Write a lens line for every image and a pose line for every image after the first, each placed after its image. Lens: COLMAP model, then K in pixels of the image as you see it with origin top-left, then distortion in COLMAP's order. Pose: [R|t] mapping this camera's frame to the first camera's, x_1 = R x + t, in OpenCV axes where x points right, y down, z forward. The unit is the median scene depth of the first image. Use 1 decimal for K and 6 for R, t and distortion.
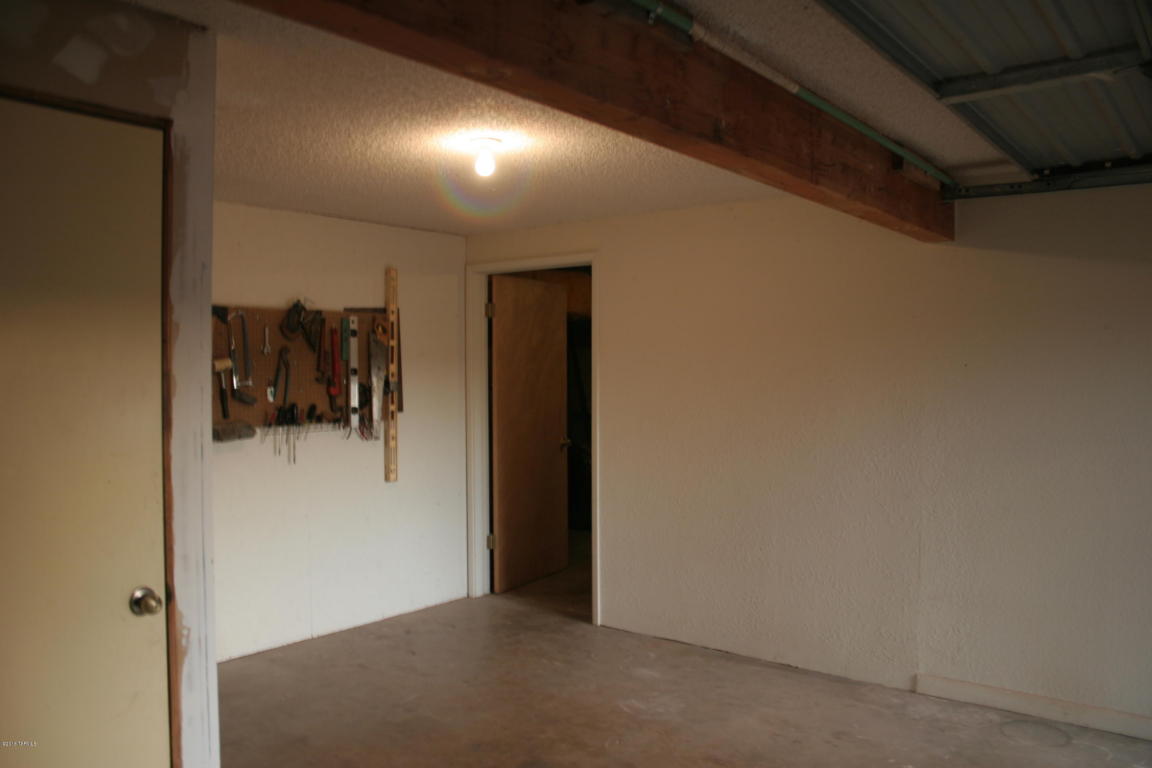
lens RADIAL K [[943.6, 0, 547.8], [0, 943.6, 380.0], [0, 0, 1]] dist [-0.138361, 0.074577]
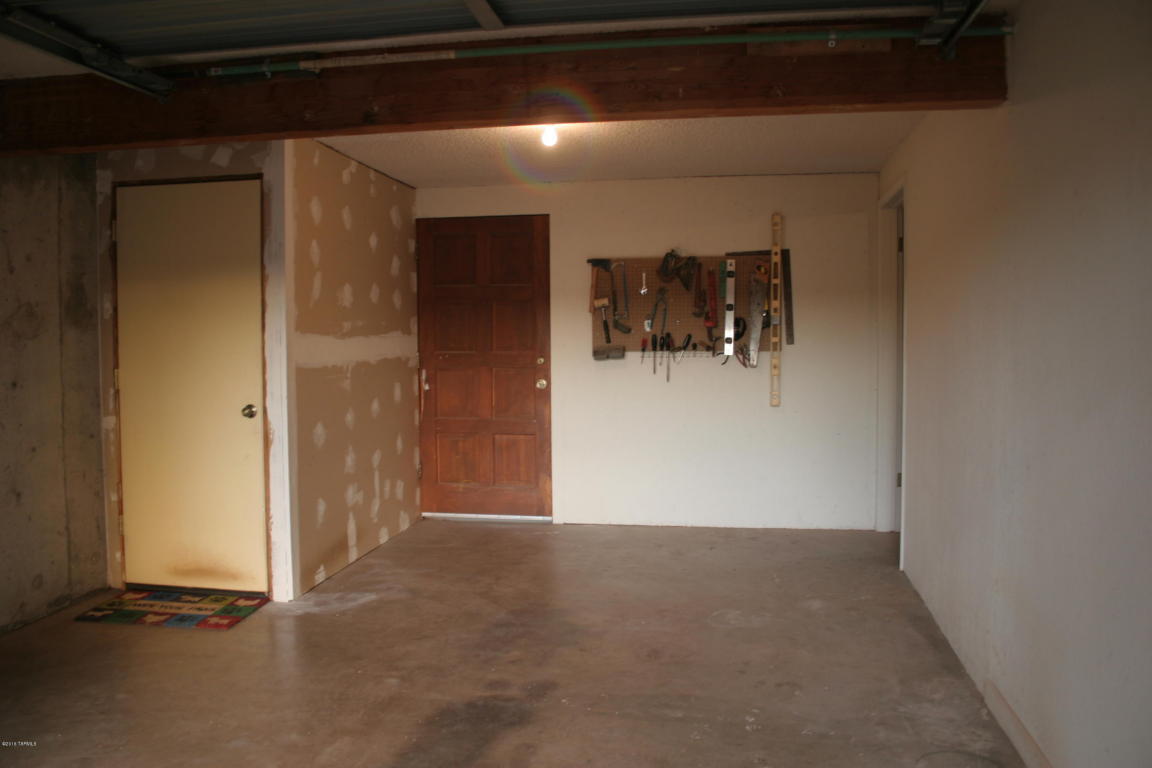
lens RADIAL K [[943.6, 0, 547.8], [0, 943.6, 380.0], [0, 0, 1]] dist [-0.138361, 0.074577]
pose [[0.471394, 0.043329, -0.880858, 0.756954], [-0.006823, 0.998942, 0.045486, 0.031432], [0.881896, -0.015432, 0.471191, 0.266824]]
